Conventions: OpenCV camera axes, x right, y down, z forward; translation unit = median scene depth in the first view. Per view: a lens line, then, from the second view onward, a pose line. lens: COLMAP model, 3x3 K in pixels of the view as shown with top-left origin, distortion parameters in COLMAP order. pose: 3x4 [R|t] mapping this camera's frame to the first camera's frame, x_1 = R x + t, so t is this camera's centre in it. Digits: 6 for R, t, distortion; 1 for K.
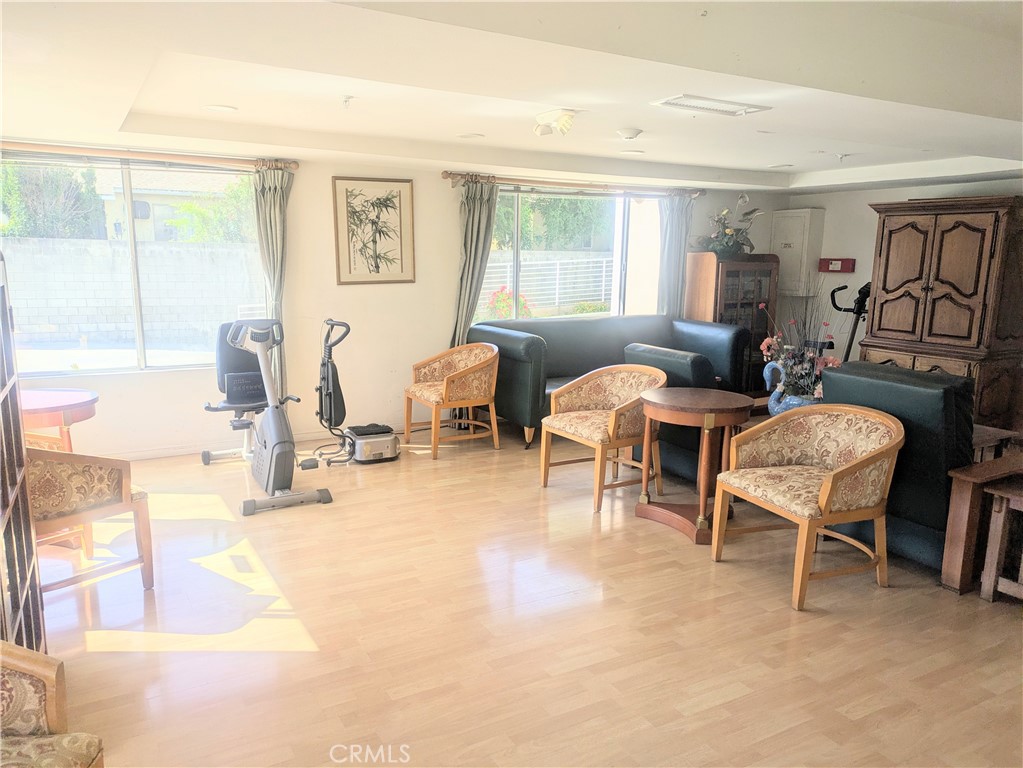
lens RADIAL K [[744.5, 0, 511.5], [0, 744.5, 384.0], [0, 0, 1]] dist [0.049588, -0.031143]
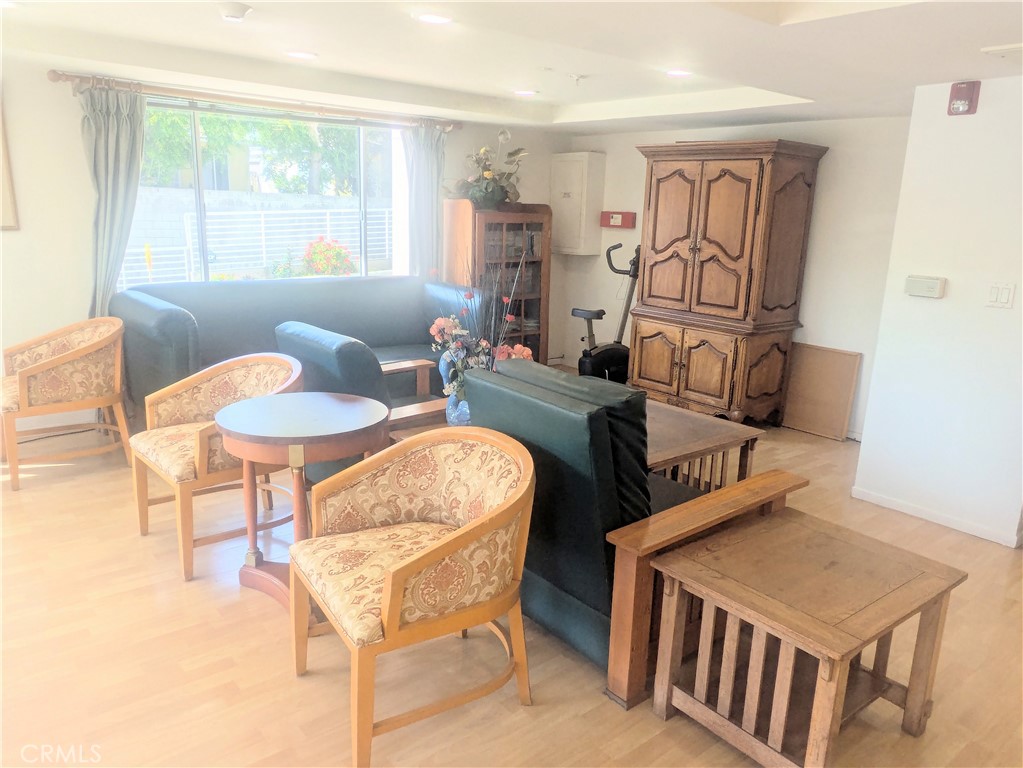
lens RADIAL K [[808.7, 0, 511.5], [0, 808.7, 384.0], [0, 0, 1]] dist [0.015428, -0.003199]
pose [[0.977742, -0.023328, 0.208511, 0.159369], [0.013339, 0.998701, 0.049183, -0.022939], [-0.209388, -0.045307, 0.976783, 0.150227]]
